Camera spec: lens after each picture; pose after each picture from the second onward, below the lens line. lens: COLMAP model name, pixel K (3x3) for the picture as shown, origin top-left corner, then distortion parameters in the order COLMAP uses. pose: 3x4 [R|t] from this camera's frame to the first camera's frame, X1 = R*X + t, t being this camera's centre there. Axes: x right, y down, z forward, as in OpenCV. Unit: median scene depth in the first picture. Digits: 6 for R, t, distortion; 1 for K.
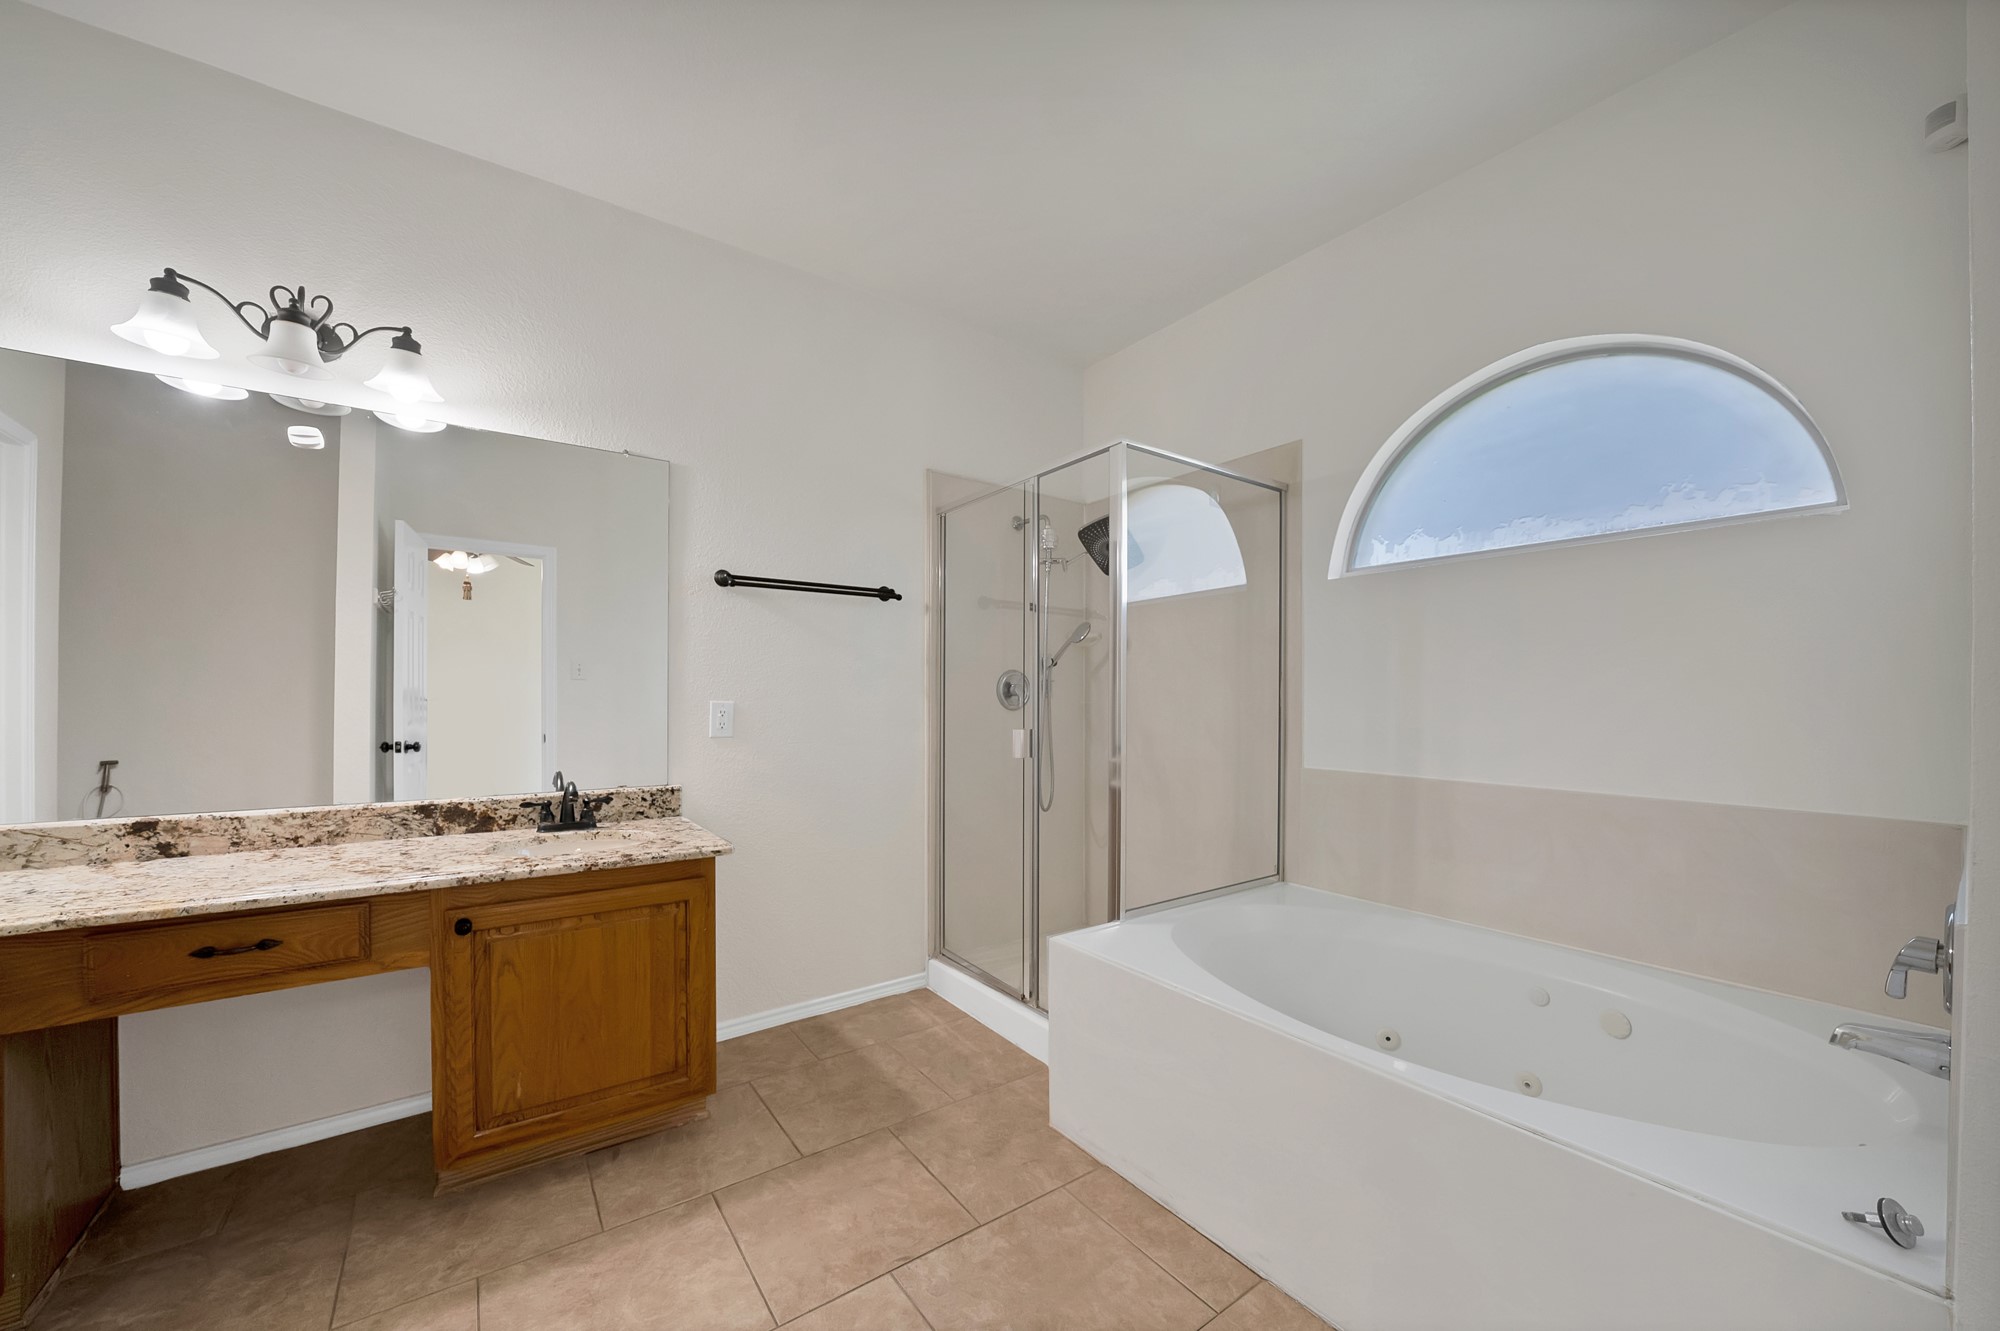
lens RADIAL K [[736.7, 0, 1015.7], [0, 736.7, 675.9], [0, 0, 1]] dist [-0.026968, 0.003386]
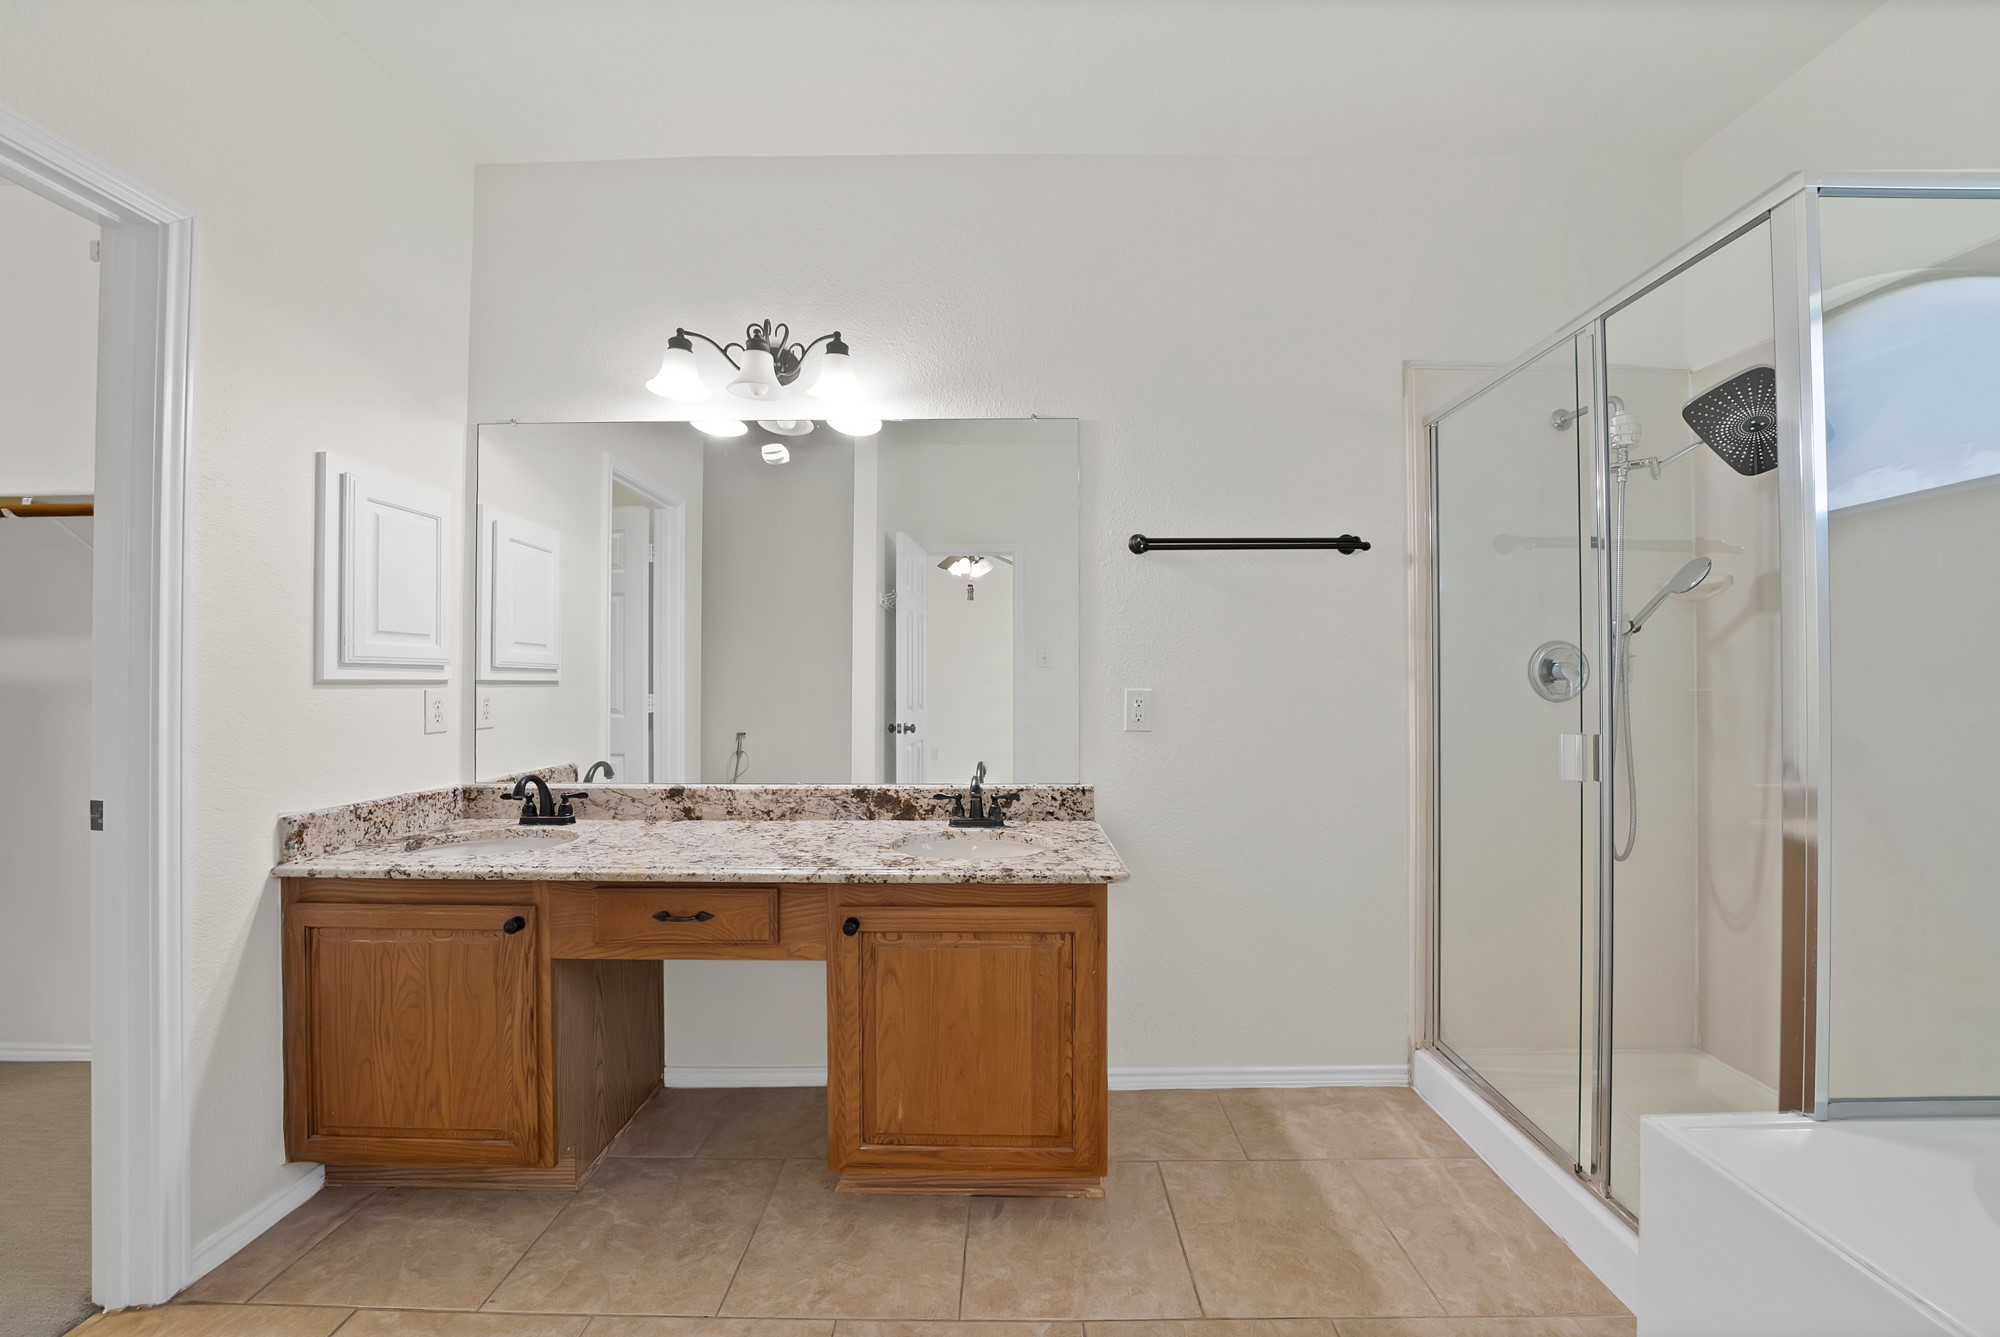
lens RADIAL K [[736.7, 0, 1015.7], [0, 736.7, 678.9], [0, 0, 1]] dist [-0.026968, 0.003386]
pose [[0.803031, -0.007320, -0.595892, -0.009353], [0.021241, 0.999641, 0.016345, 0.008298], [0.595559, -0.025782, 0.802898, 0.314899]]
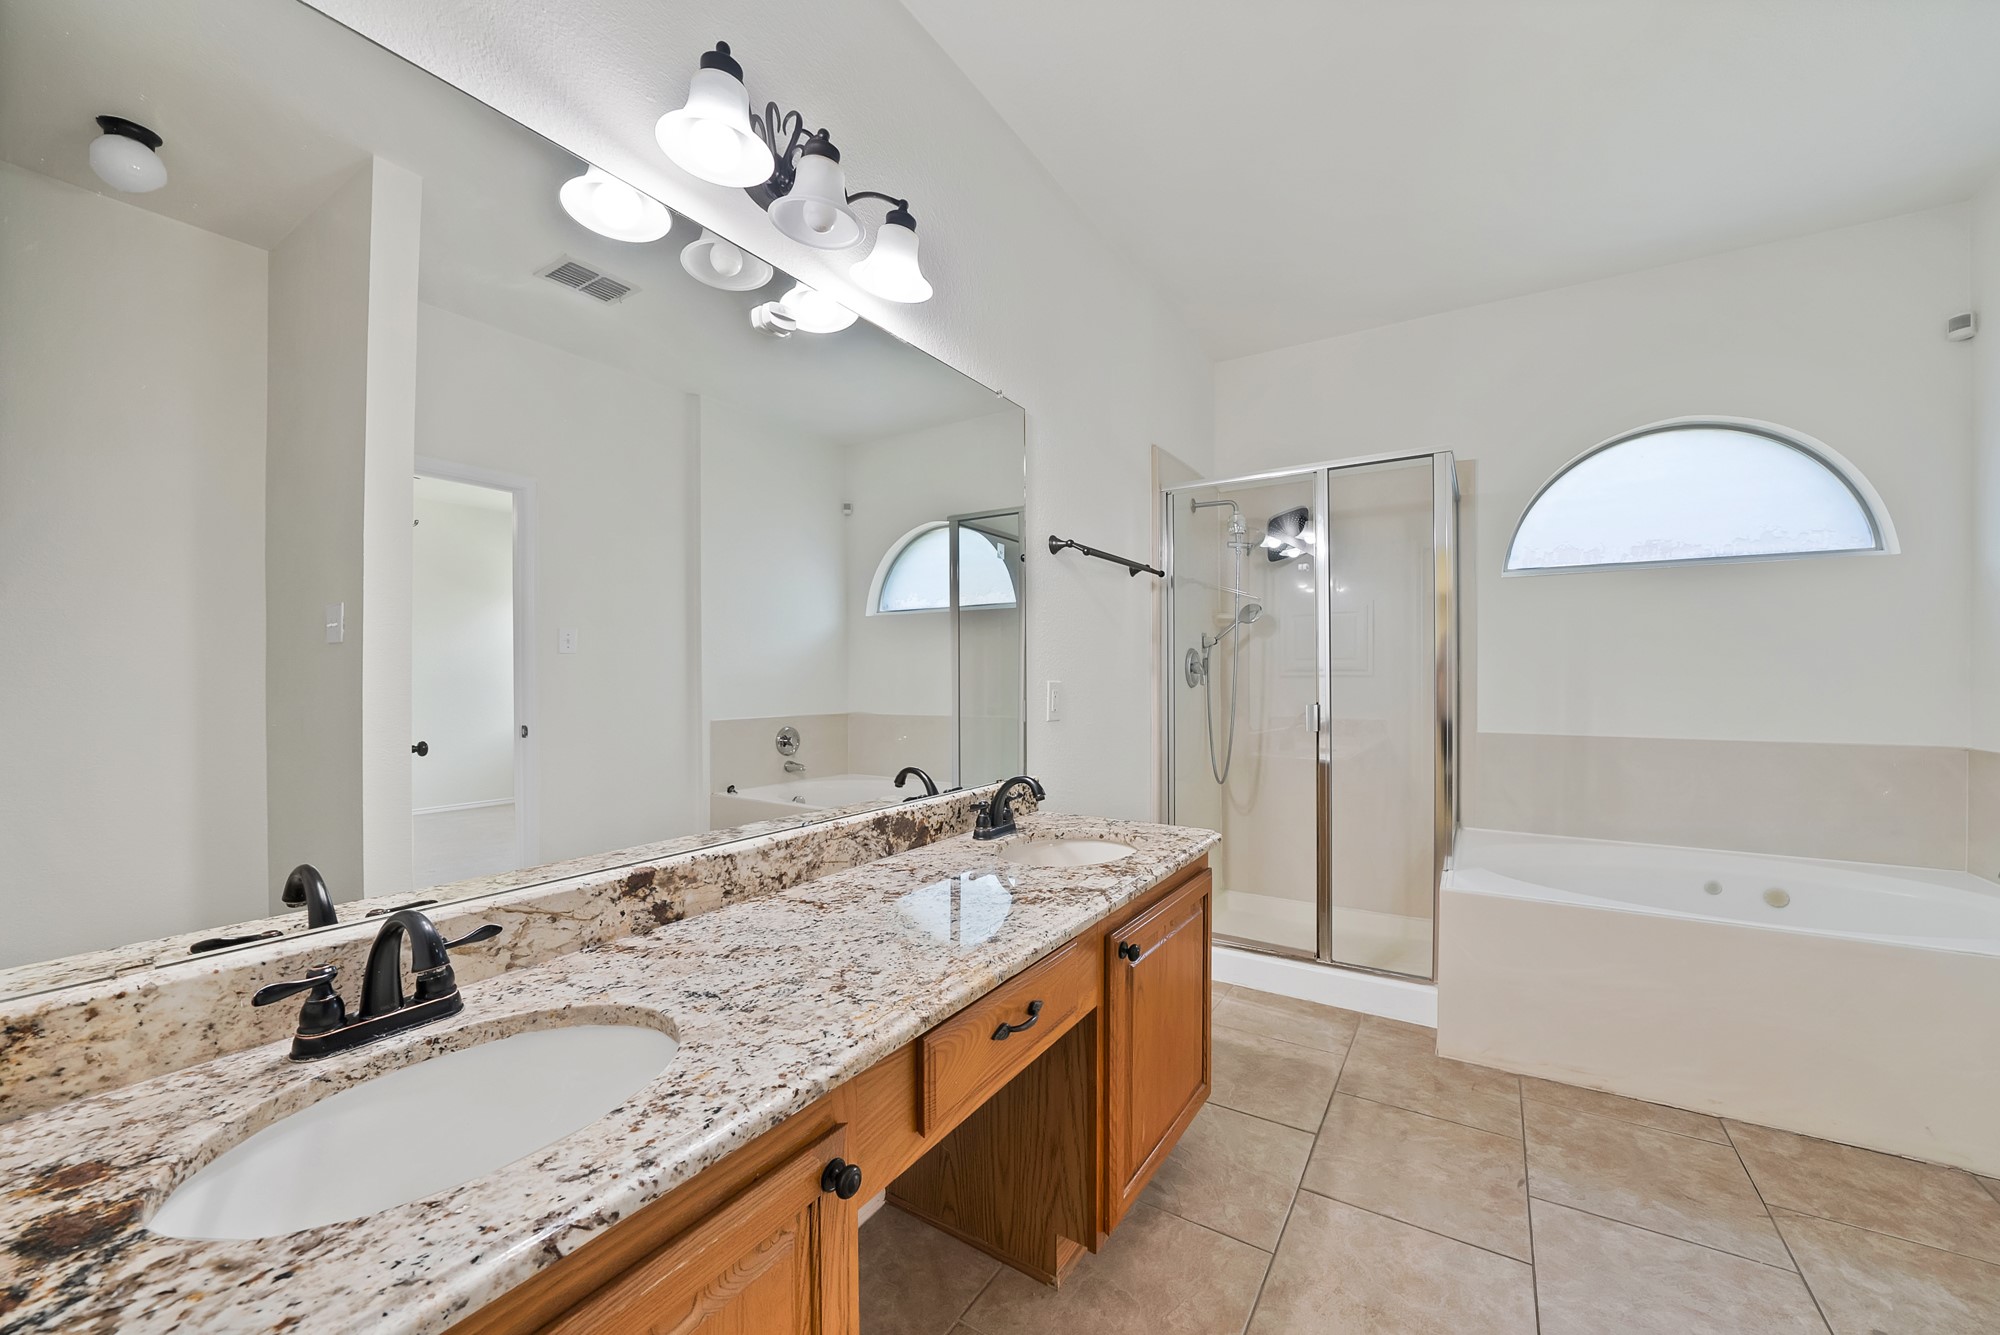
lens RADIAL K [[760.8, 0, 1037.8], [0, 760.8, 664.4], [0, 0, 1]] dist [-0.025634, -0.000070]
pose [[0.918806, 0.002613, 0.394700, -1.057908], [-0.010217, 0.999800, 0.017166, 0.001357], [-0.394577, -0.019805, 0.918650, 0.217789]]
